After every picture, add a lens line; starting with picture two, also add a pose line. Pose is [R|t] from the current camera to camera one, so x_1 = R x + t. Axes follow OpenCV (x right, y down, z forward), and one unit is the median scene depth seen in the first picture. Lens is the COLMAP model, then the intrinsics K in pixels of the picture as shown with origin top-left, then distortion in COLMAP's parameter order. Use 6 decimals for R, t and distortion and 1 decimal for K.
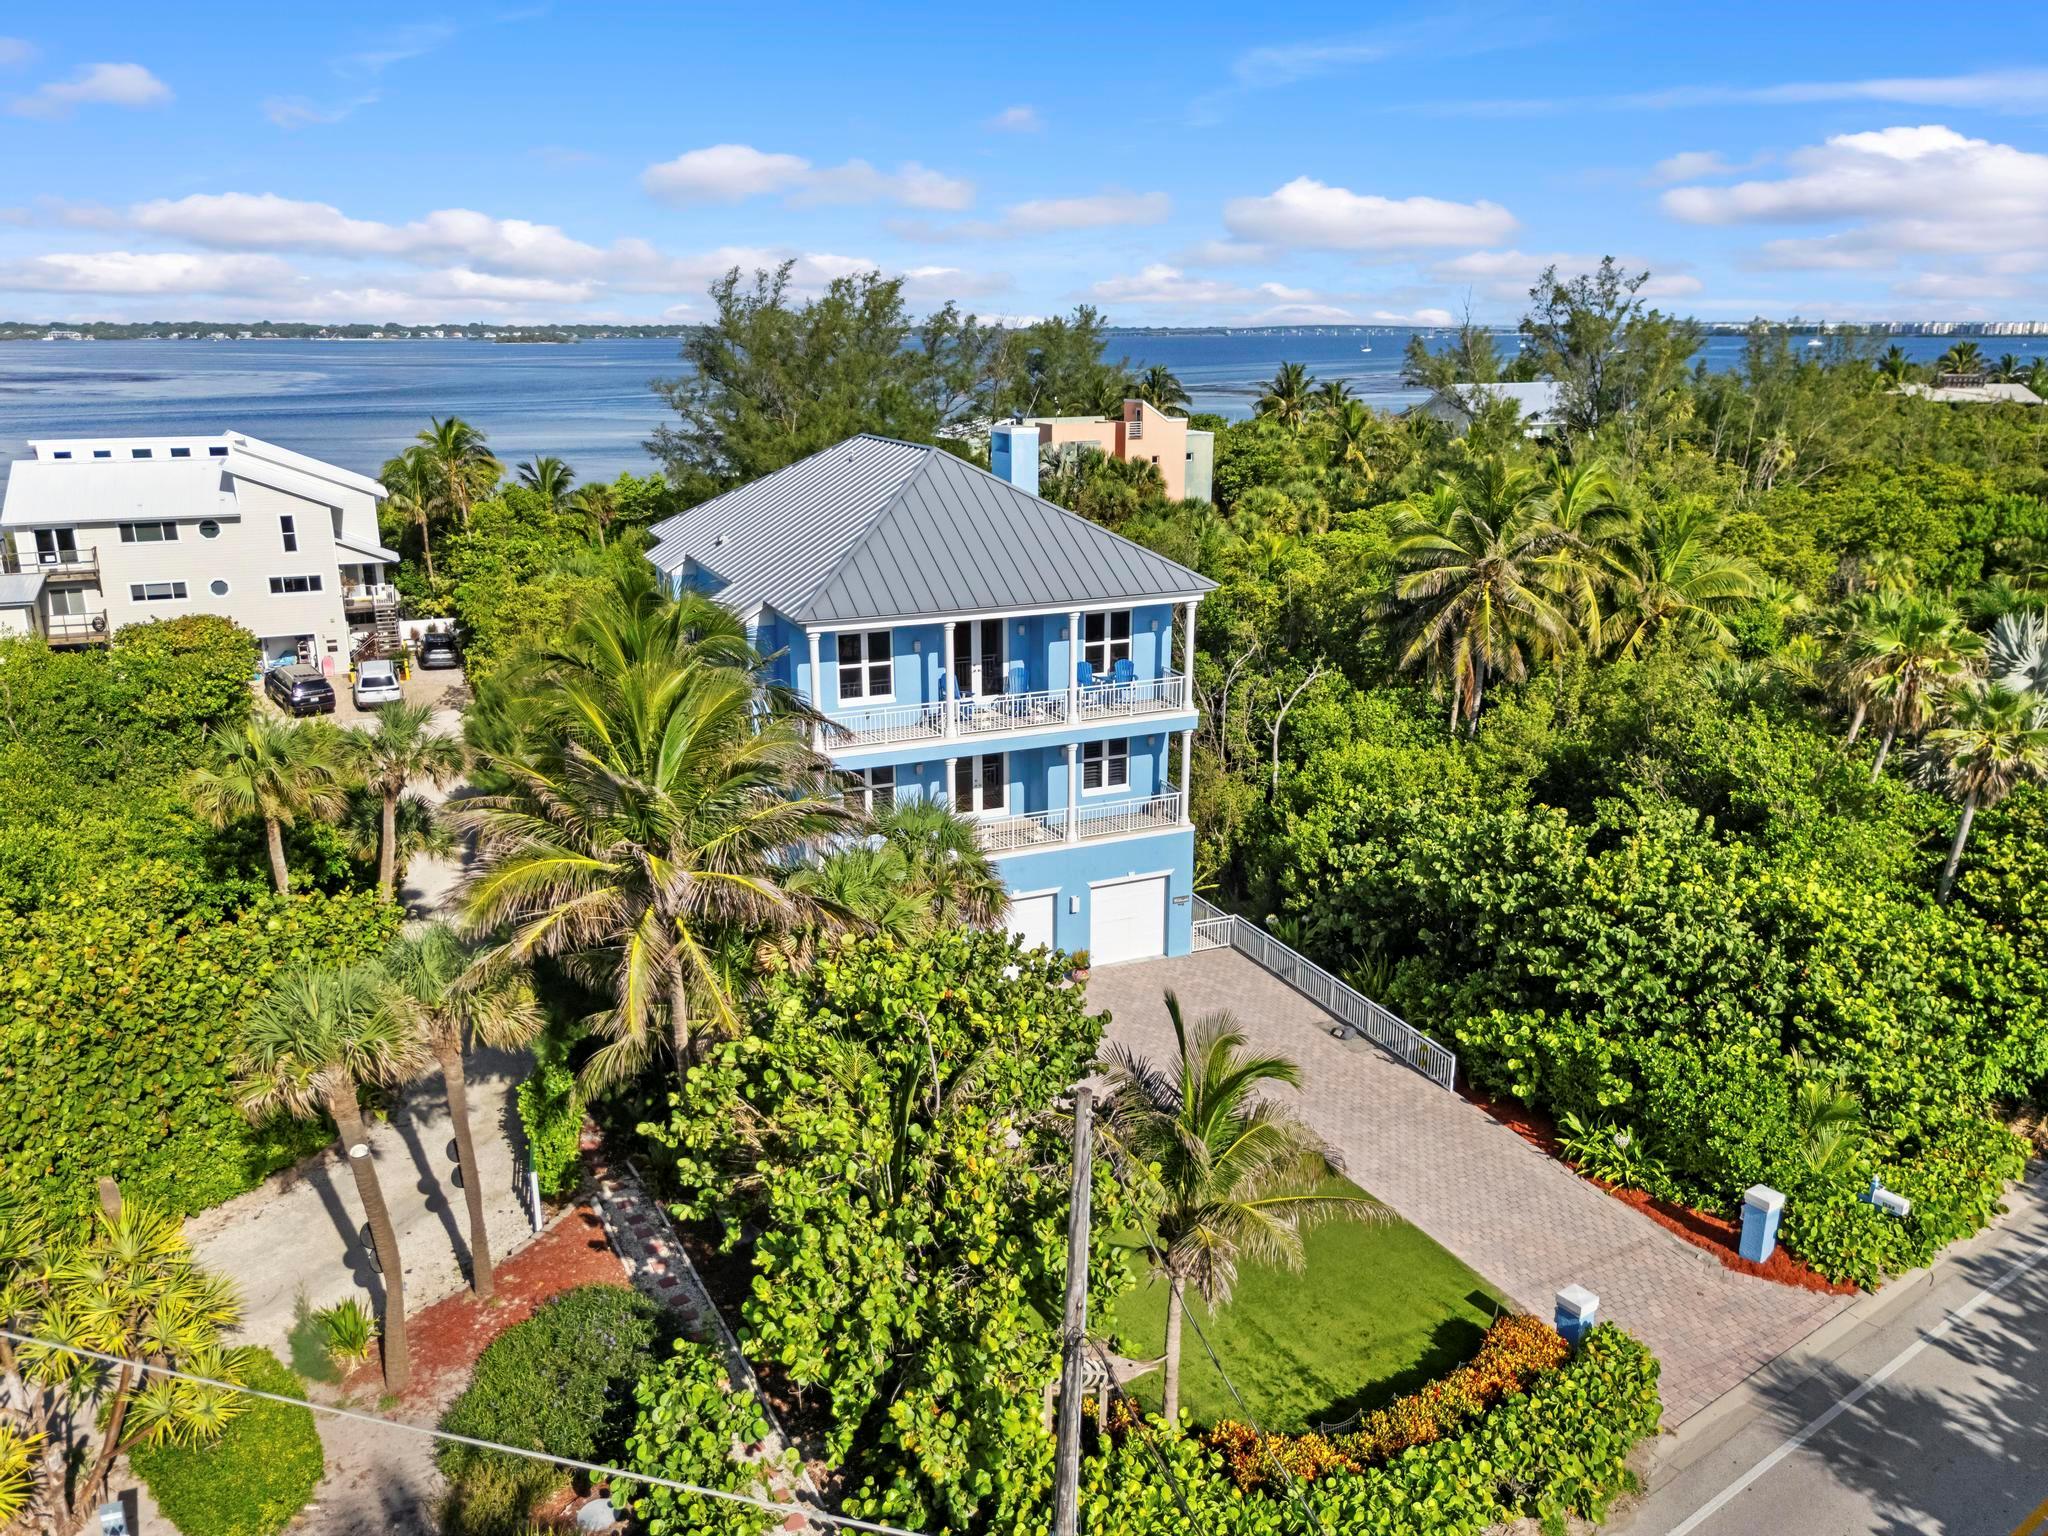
lens RADIAL K [[1518.8, 0, 1013.9], [0, 1518.8, 759.9], [0, 0, 1]] dist [0.041675, -0.016245]
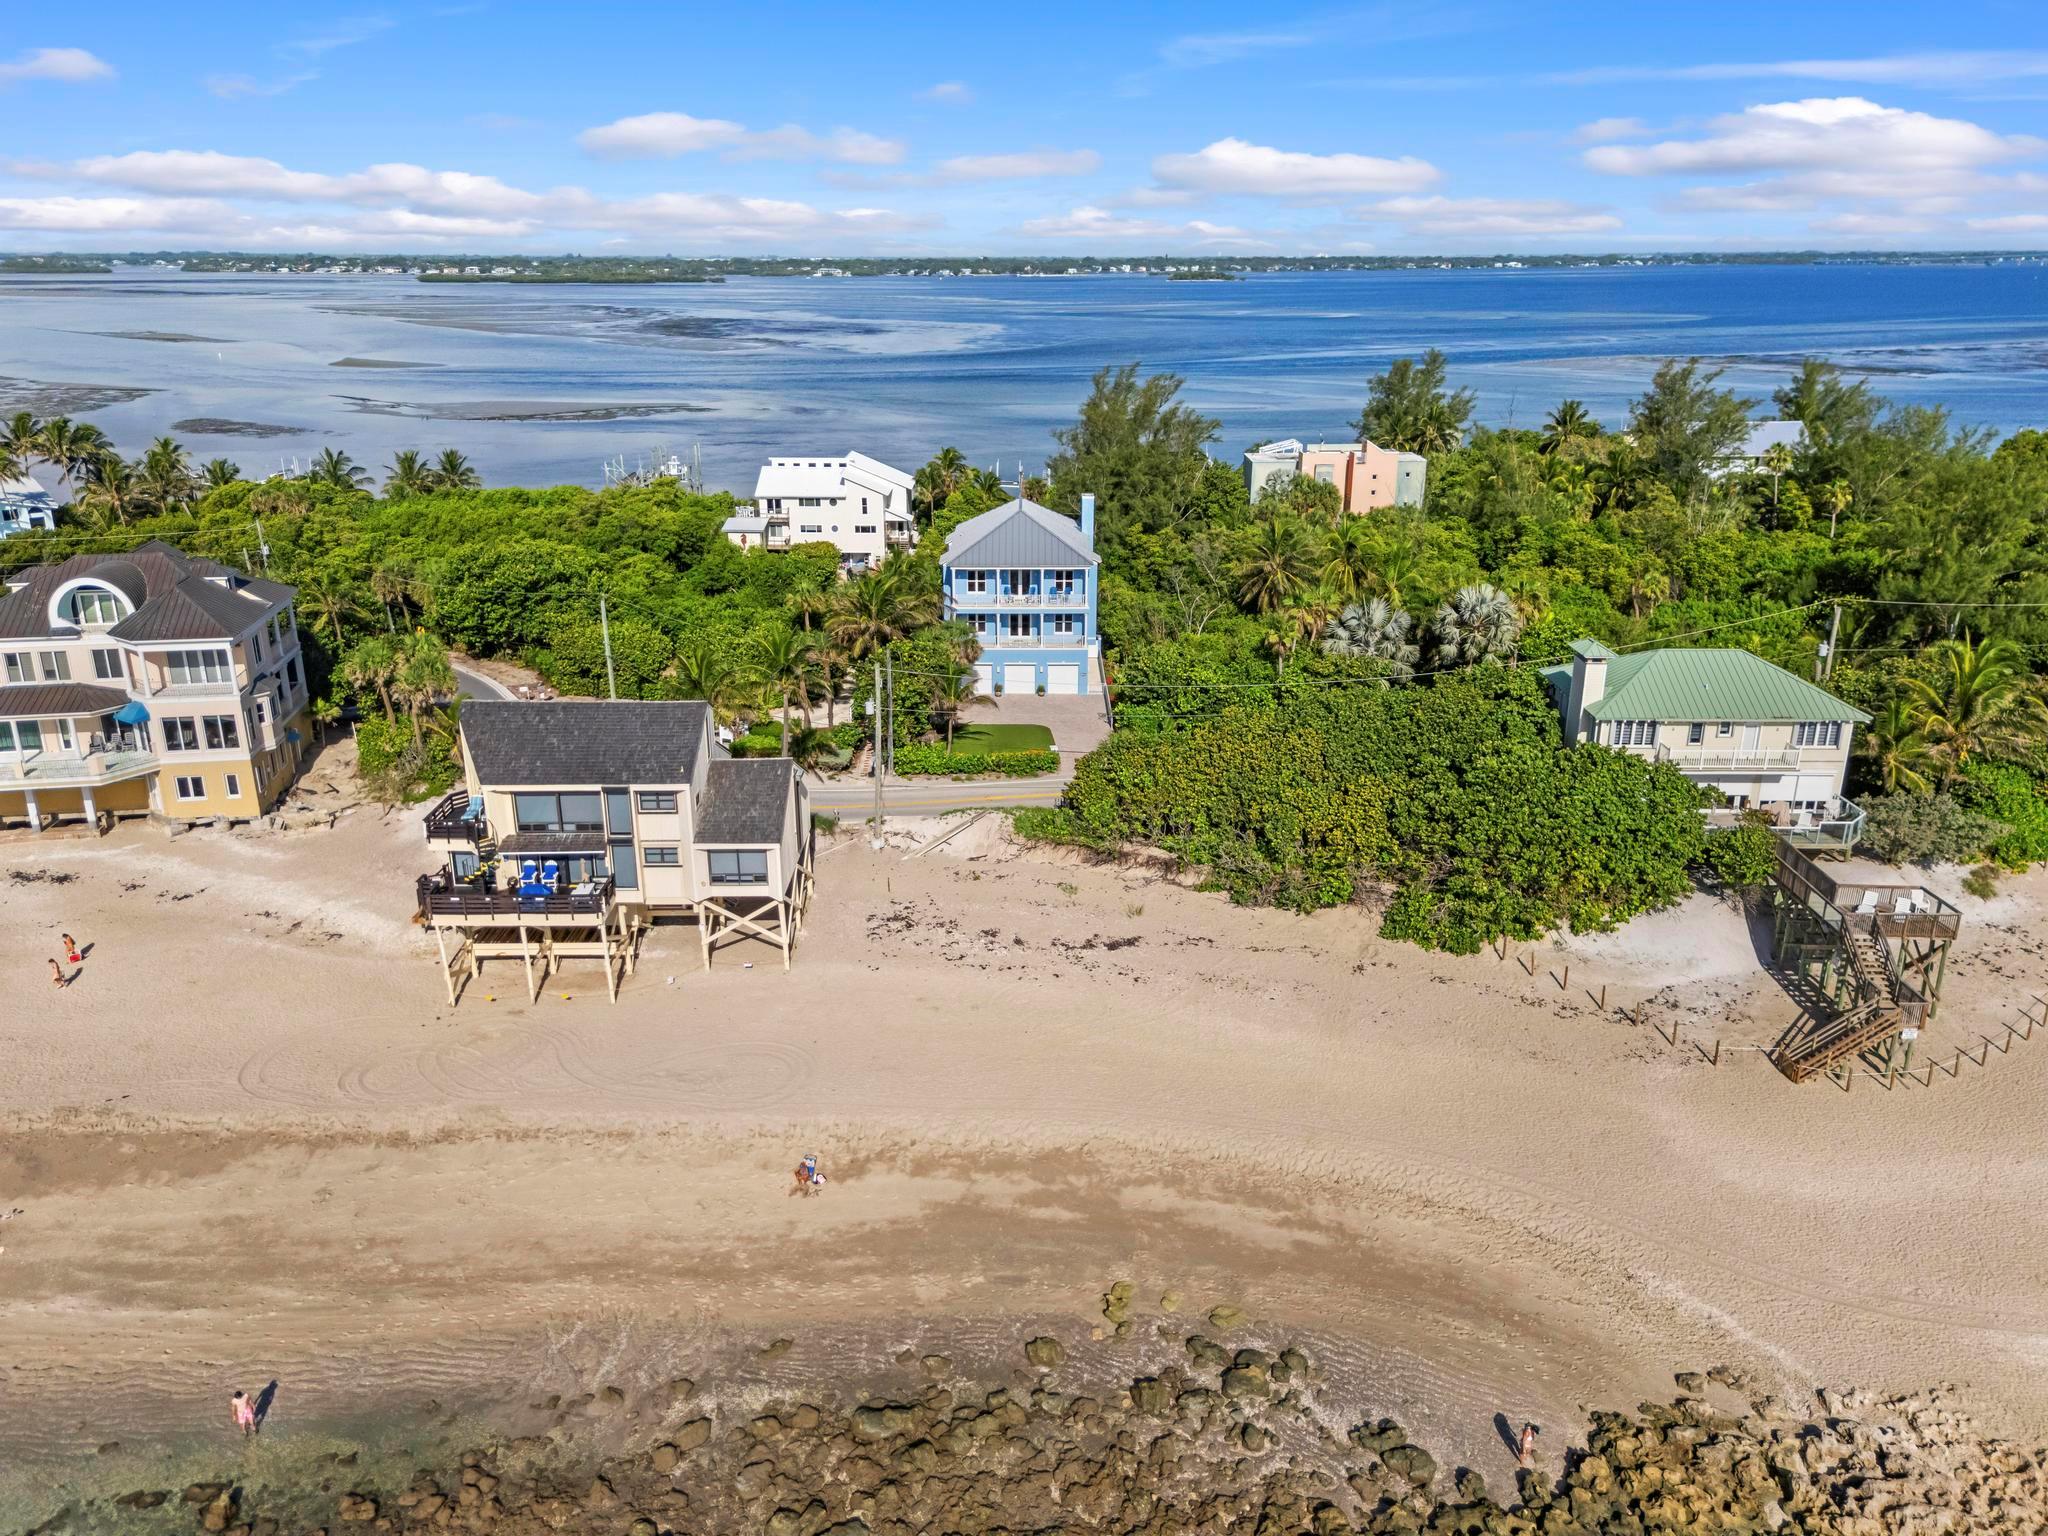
lens RADIAL K [[1518.8, 0, 1016.9], [0, 1518.8, 763.0], [0, 0, 1]] dist [0.041675, -0.016245]
pose [[0.912550, 0.129841, -0.387806, 1.130224], [-0.111523, 0.991330, 0.069483, 0.074238], [0.393466, -0.020157, 0.919118, -1.683946]]
